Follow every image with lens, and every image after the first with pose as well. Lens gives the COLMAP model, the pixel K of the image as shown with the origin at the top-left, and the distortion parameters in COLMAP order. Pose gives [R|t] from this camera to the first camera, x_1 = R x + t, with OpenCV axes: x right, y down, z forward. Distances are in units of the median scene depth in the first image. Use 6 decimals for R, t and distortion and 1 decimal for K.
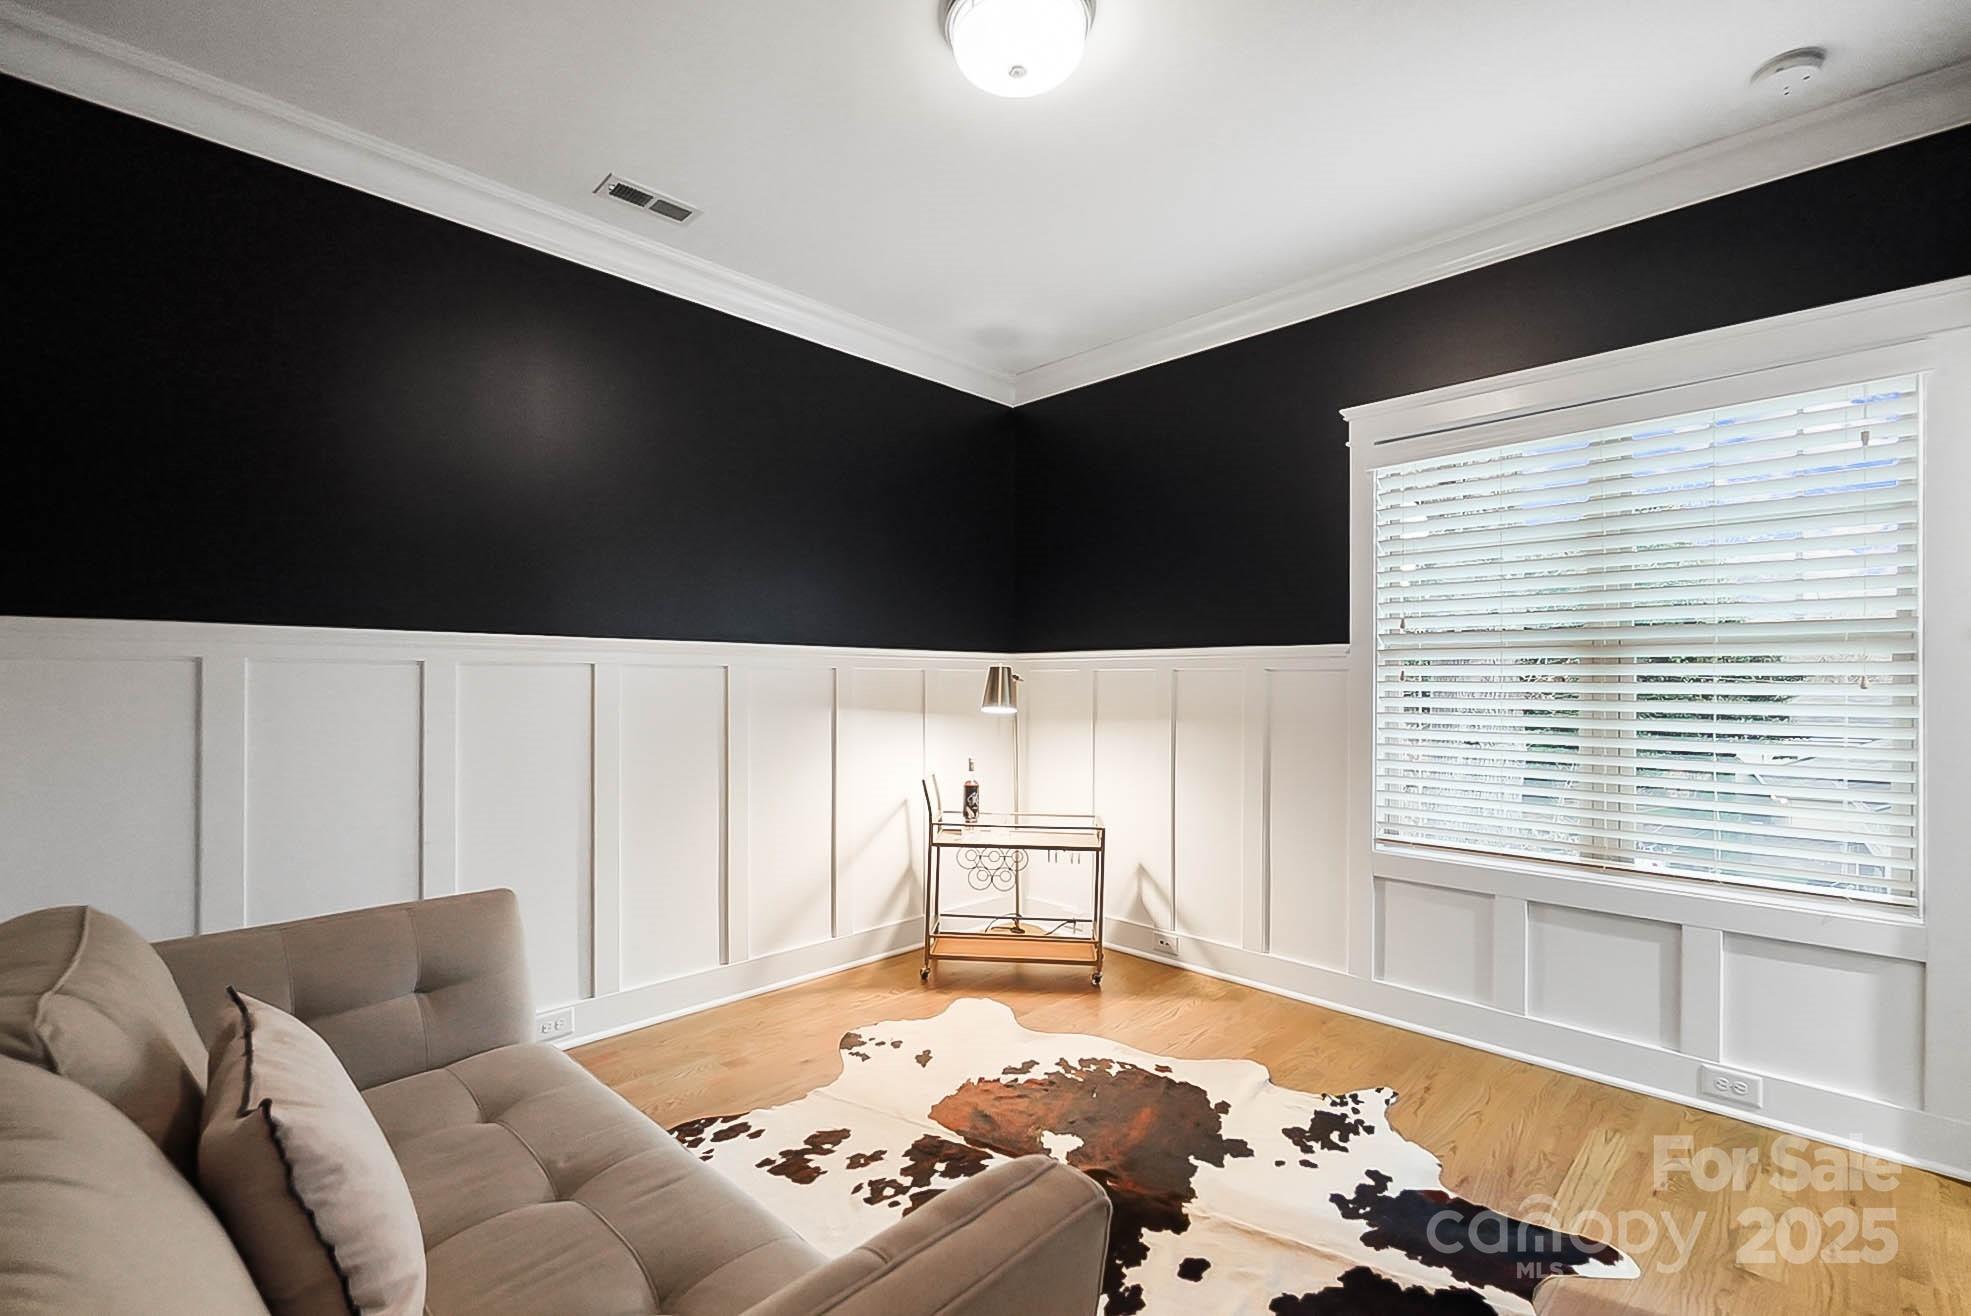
lens RADIAL K [[883.3, 0, 979.9], [0, 883.3, 672.1], [0, 0, 1]] dist [-0.007164, -0.000900]
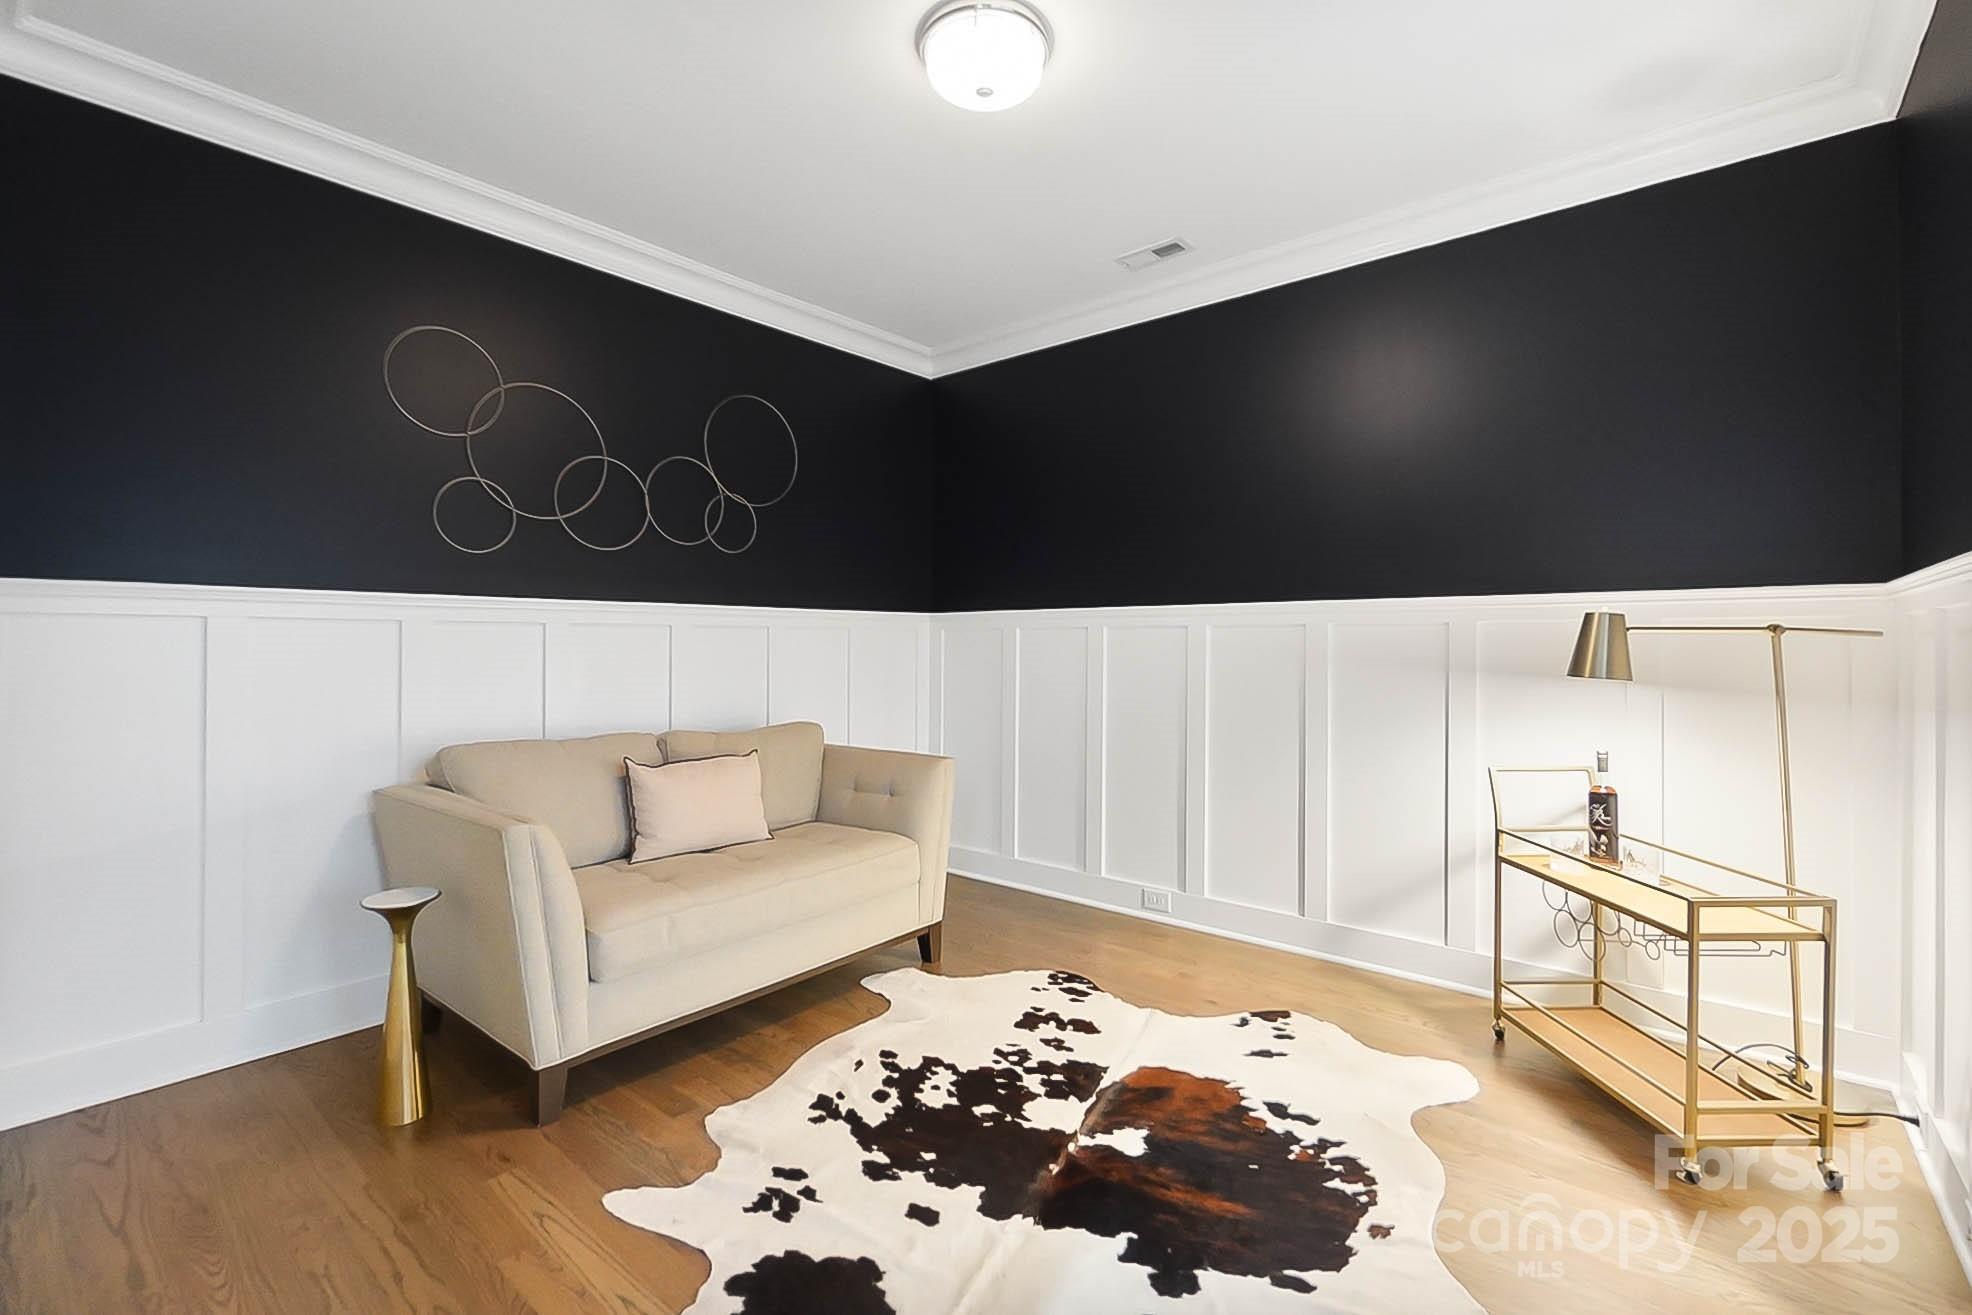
lens RADIAL K [[883.8, 0, 980.1], [0, 883.8, 647.8], [0, 0, 1]] dist [-0.007164, -0.000900]
pose [[0.056817, 0.003664, -0.998378, 0.842667], [0.014691, 0.999882, 0.004505, 0.012512], [0.998277, -0.014923, 0.056756, 0.679172]]
